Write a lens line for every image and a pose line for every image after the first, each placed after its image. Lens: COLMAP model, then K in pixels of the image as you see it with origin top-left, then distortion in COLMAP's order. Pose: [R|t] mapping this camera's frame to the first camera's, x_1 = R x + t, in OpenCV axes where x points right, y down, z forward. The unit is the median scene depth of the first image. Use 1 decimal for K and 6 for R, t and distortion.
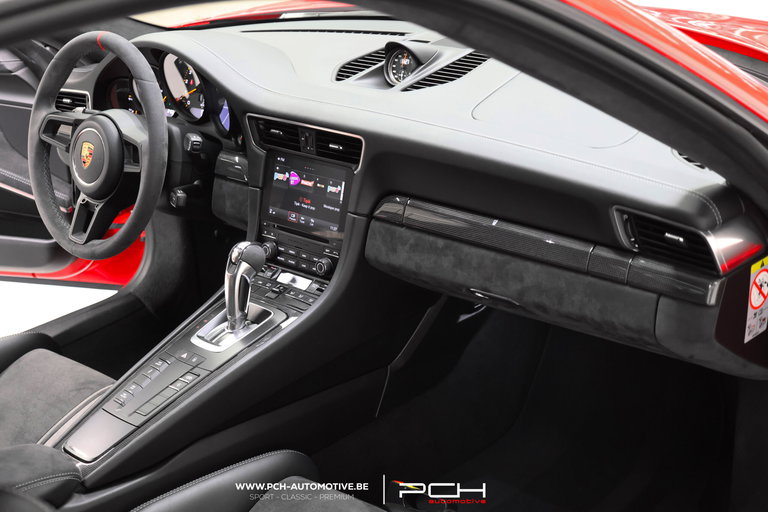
lens RADIAL K [[1311.1, 0, 384.0], [0, 1311.1, 256.0], [0, 0, 1]] dist [-0.002668, 0.007908]
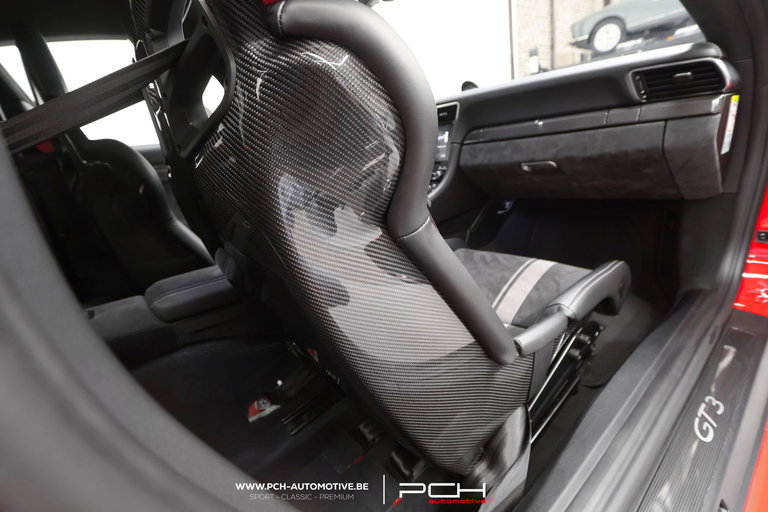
lens RADIAL K [[354.4, 0, 384.0], [0, 354.4, 256.0], [0, 0, 1]] dist [-0.013020, 0.000211]
pose [[0.990440, -0.032882, -0.133966, -0.062340], [0.024956, 0.997861, -0.060419, 0.172439], [0.135666, 0.056498, 0.989142, 0.449354]]
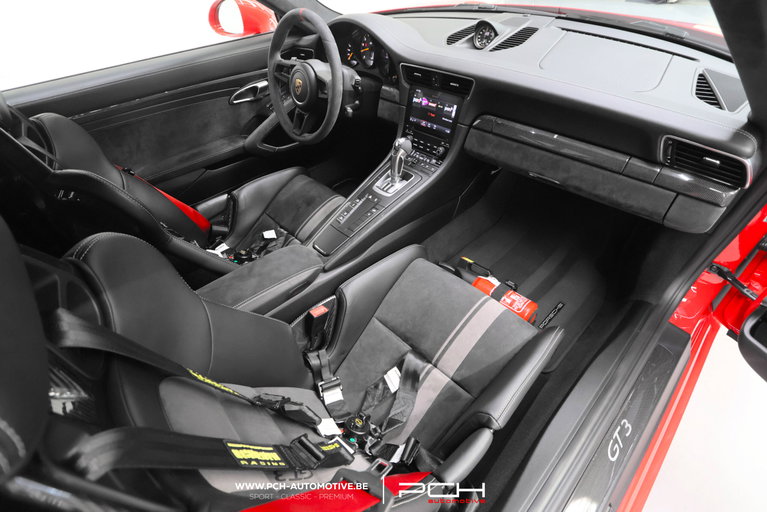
lens RADIAL K [[354.0, 0, 383.5], [0, 354.0, 256.0], [0, 0, 1]] dist [-0.013020, 0.000211]
pose [[0.999158, 0.033350, -0.023903, -0.115382], [-0.022051, 0.927716, 0.372634, -0.043093], [0.034603, -0.371793, 0.927670, 0.460288]]
